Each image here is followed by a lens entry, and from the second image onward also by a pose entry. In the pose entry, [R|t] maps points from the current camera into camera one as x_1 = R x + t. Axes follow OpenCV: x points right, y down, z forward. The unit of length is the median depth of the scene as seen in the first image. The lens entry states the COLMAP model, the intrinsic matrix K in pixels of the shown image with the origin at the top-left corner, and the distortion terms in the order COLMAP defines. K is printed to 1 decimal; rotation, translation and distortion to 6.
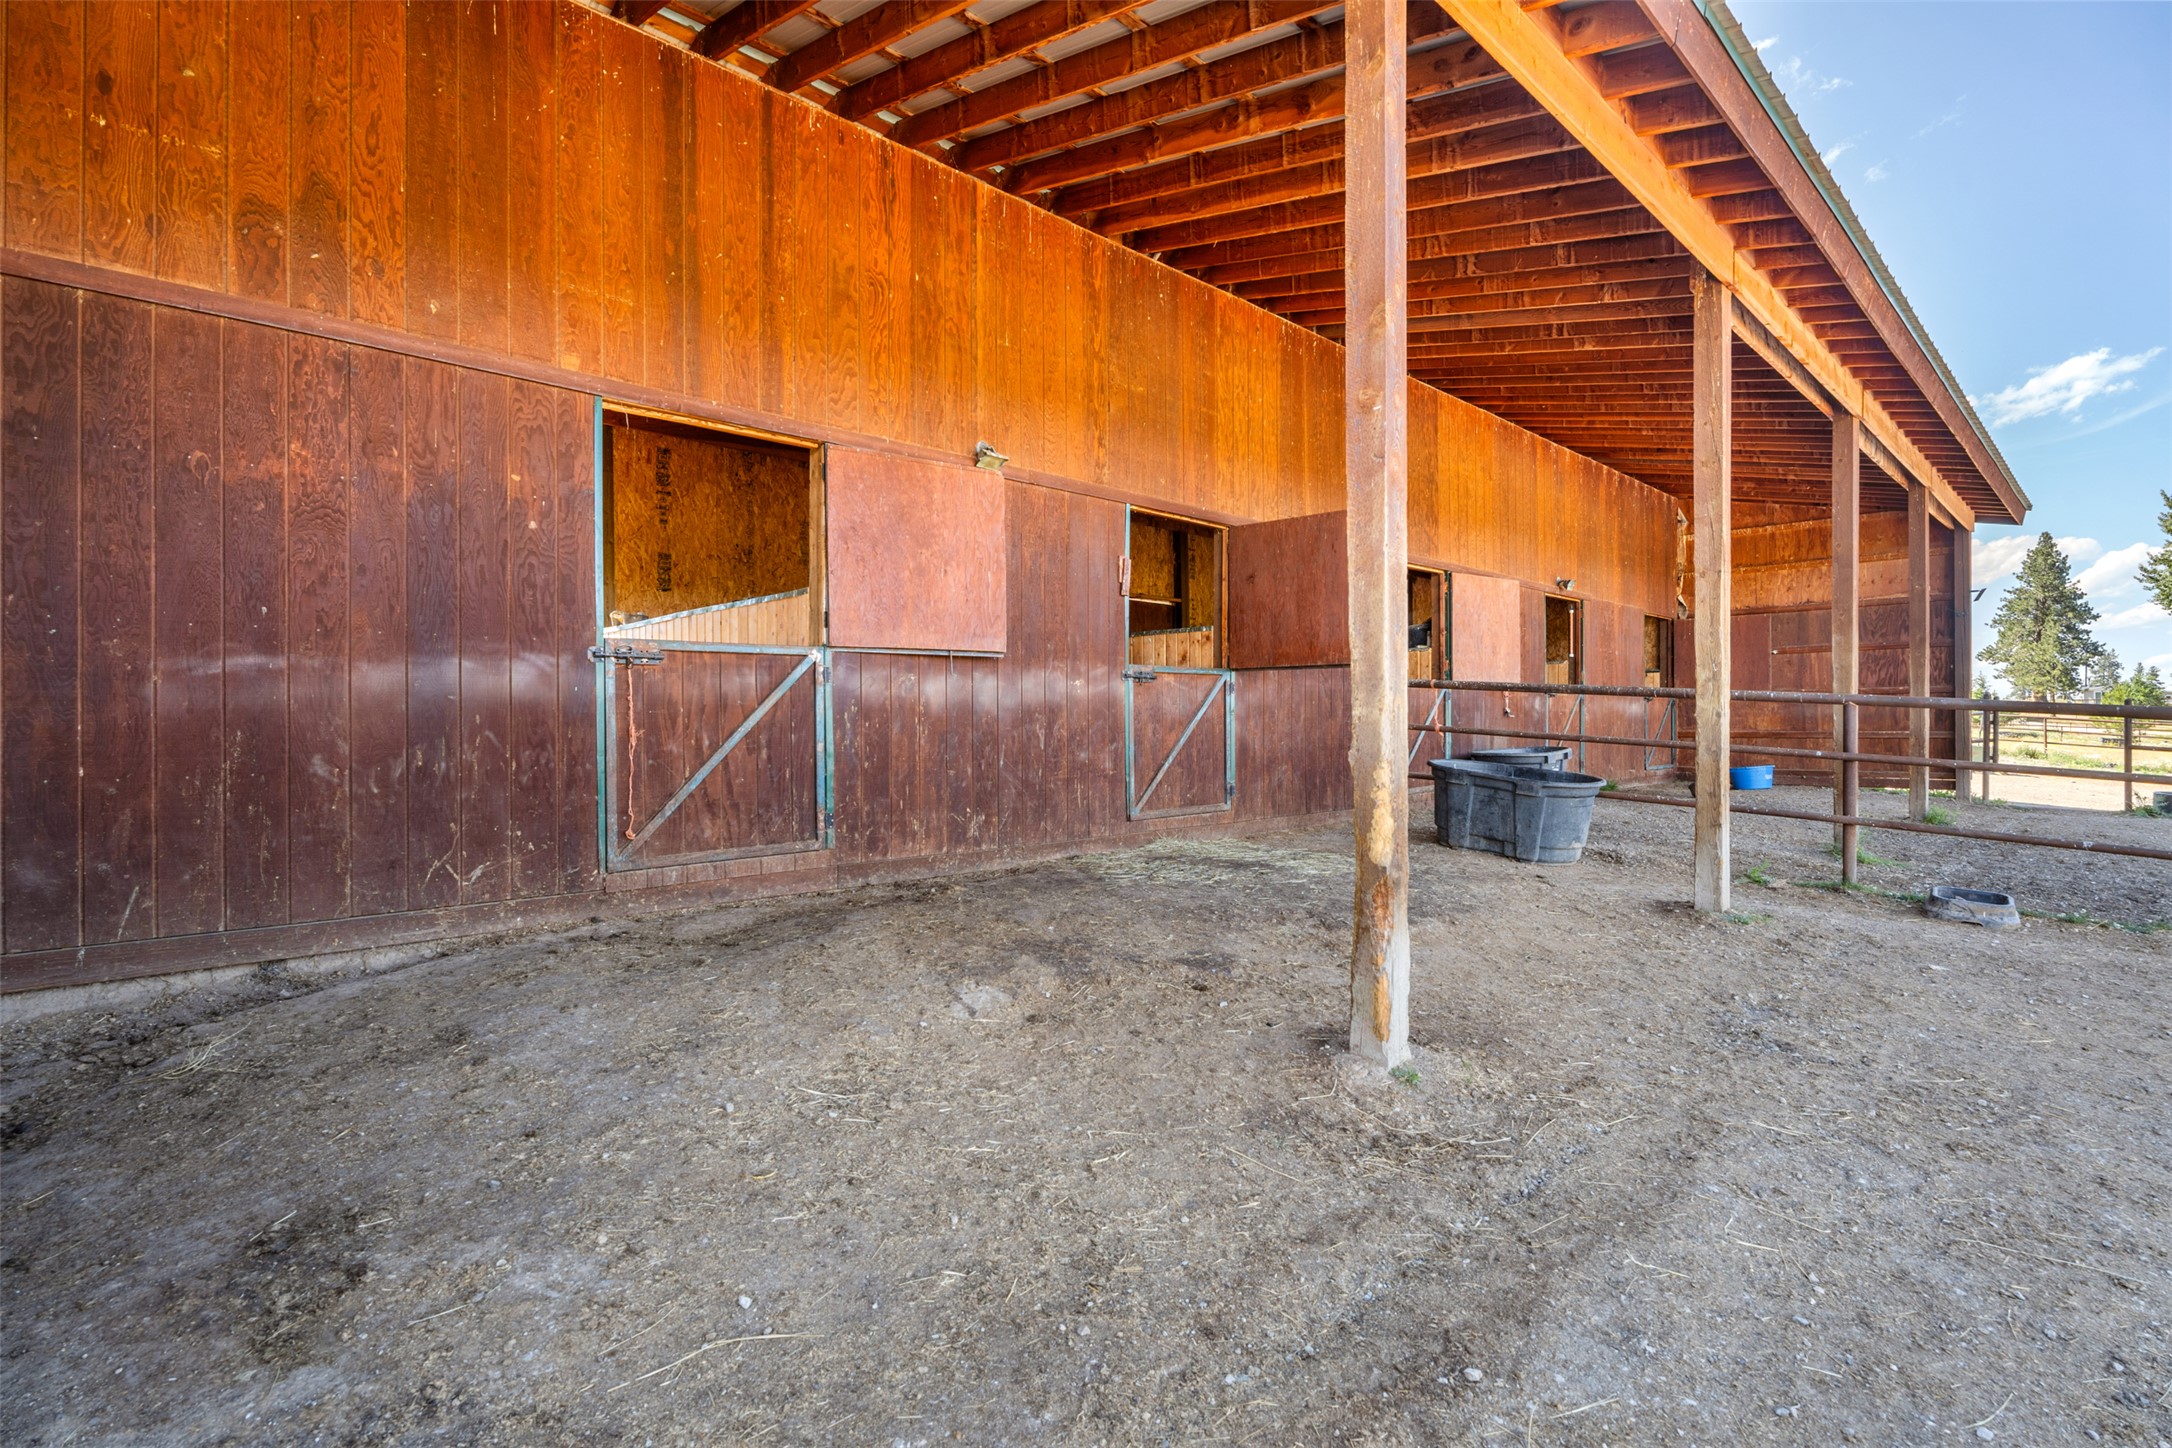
lens RADIAL K [[1066.5, 0, 1088.8], [0, 1066.5, 727.7], [0, 0, 1]] dist [-0.001654, -0.000136]
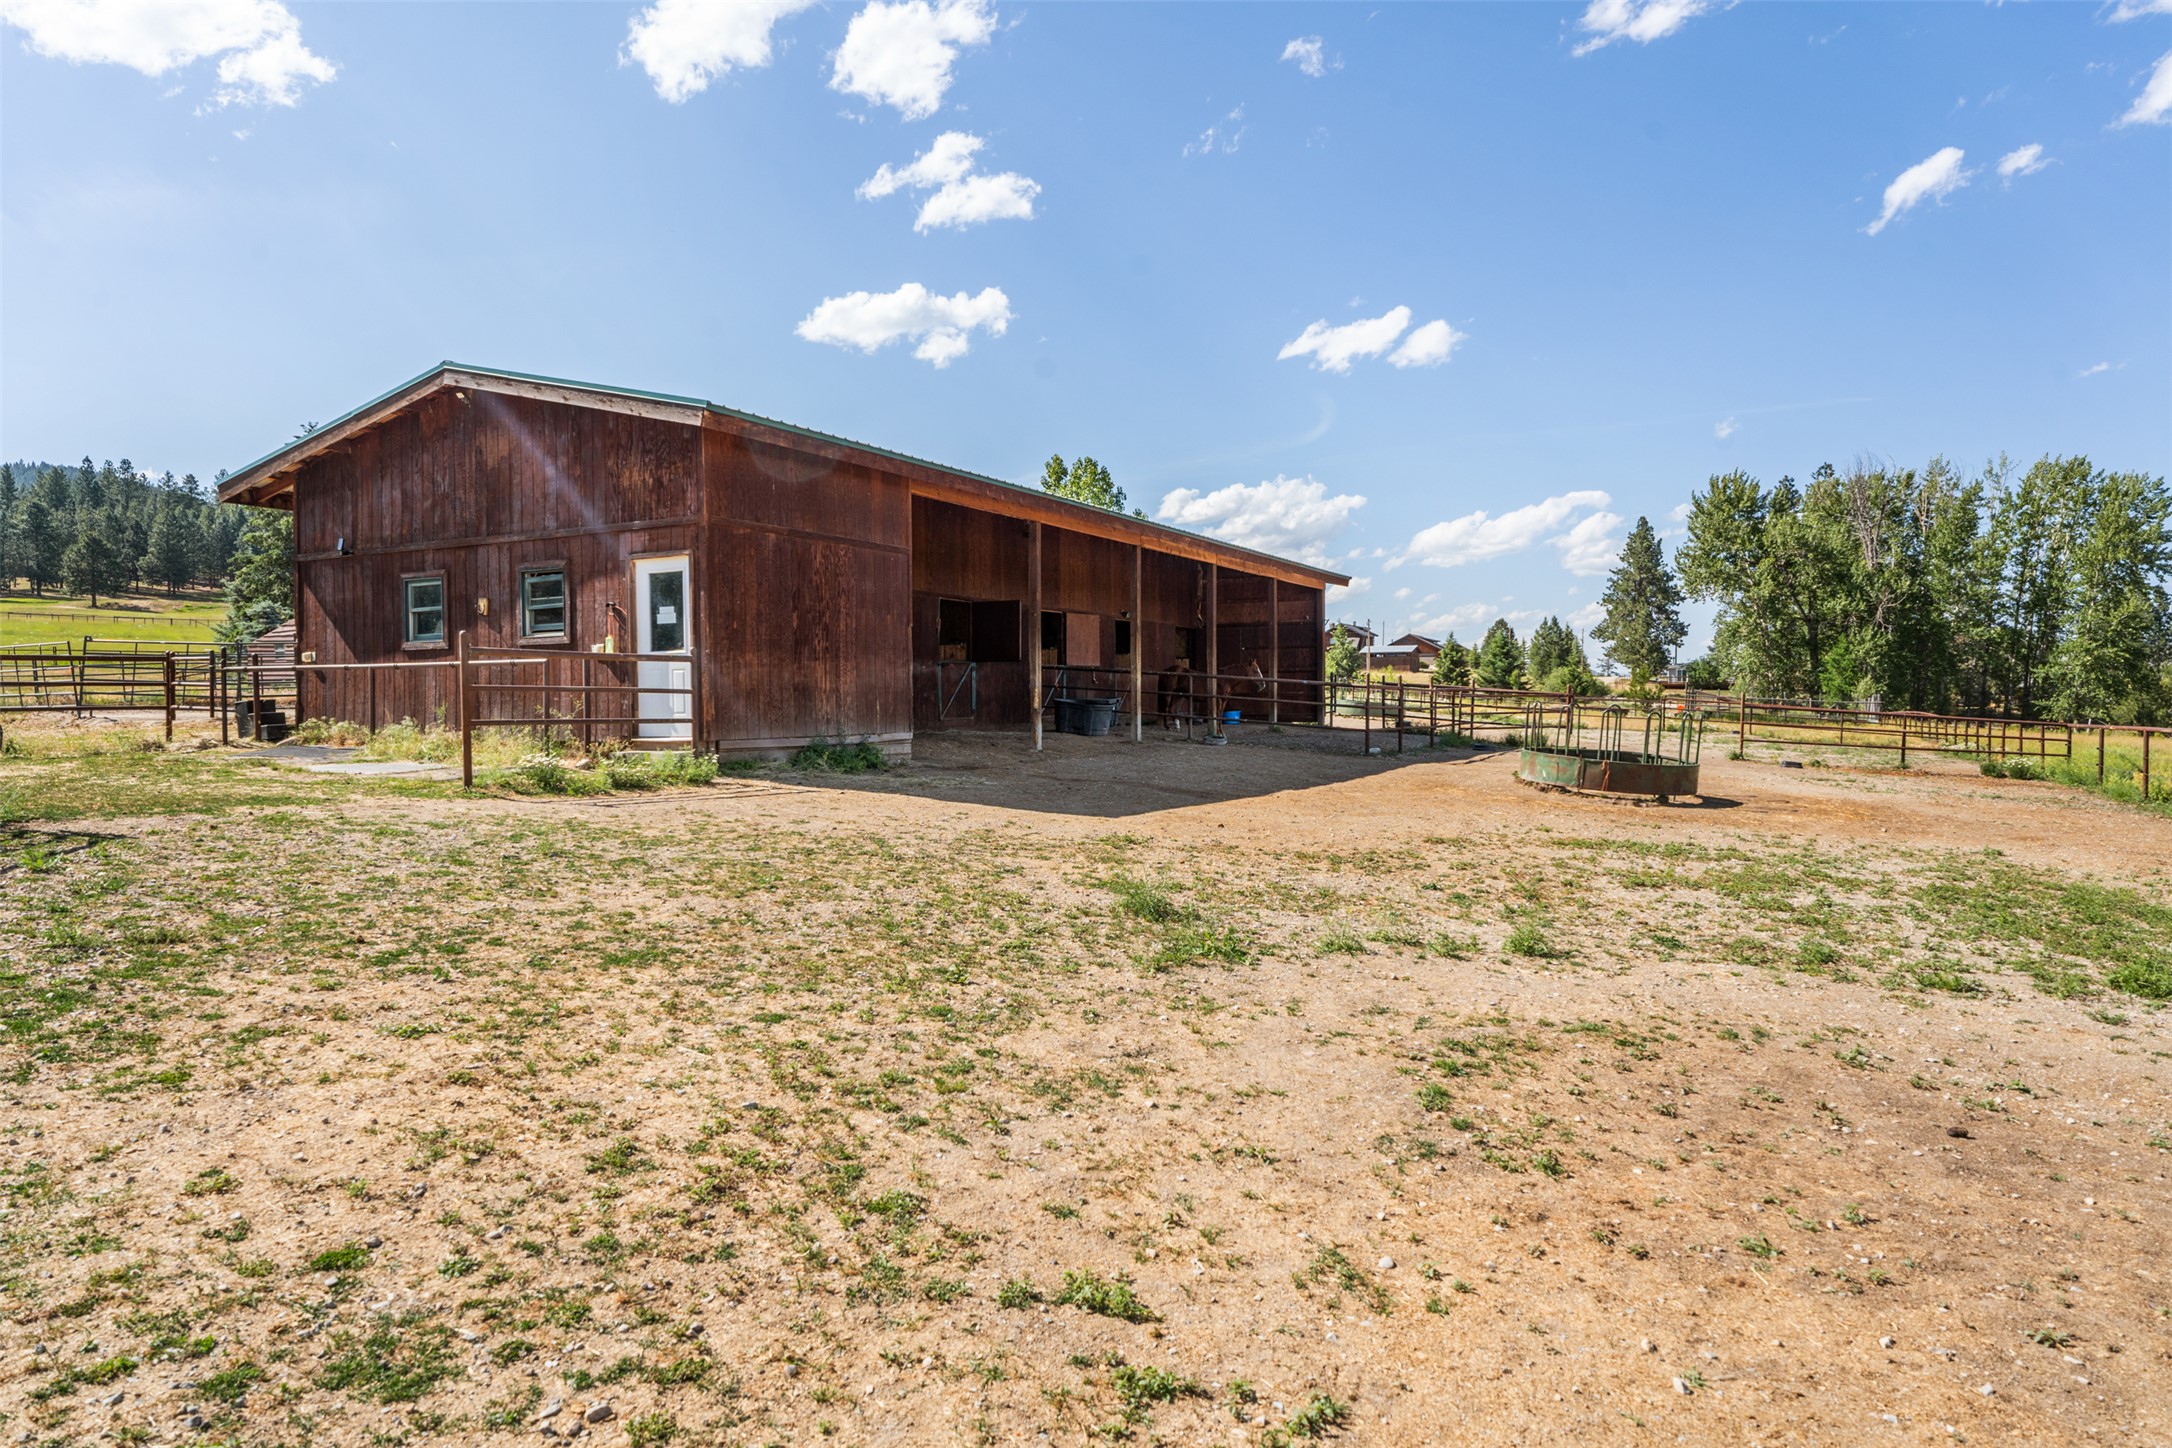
lens RADIAL K [[1322.1, 0, 1087.0], [0, 1322.1, 719.4], [0, 0, 1]] dist [-0.000181, -0.000015]
pose [[0.952582, -0.002532, 0.304272, -0.275710], [-0.000974, 0.999935, 0.011370, 0.022386], [-0.304281, -0.011127, 0.952517, -0.995788]]
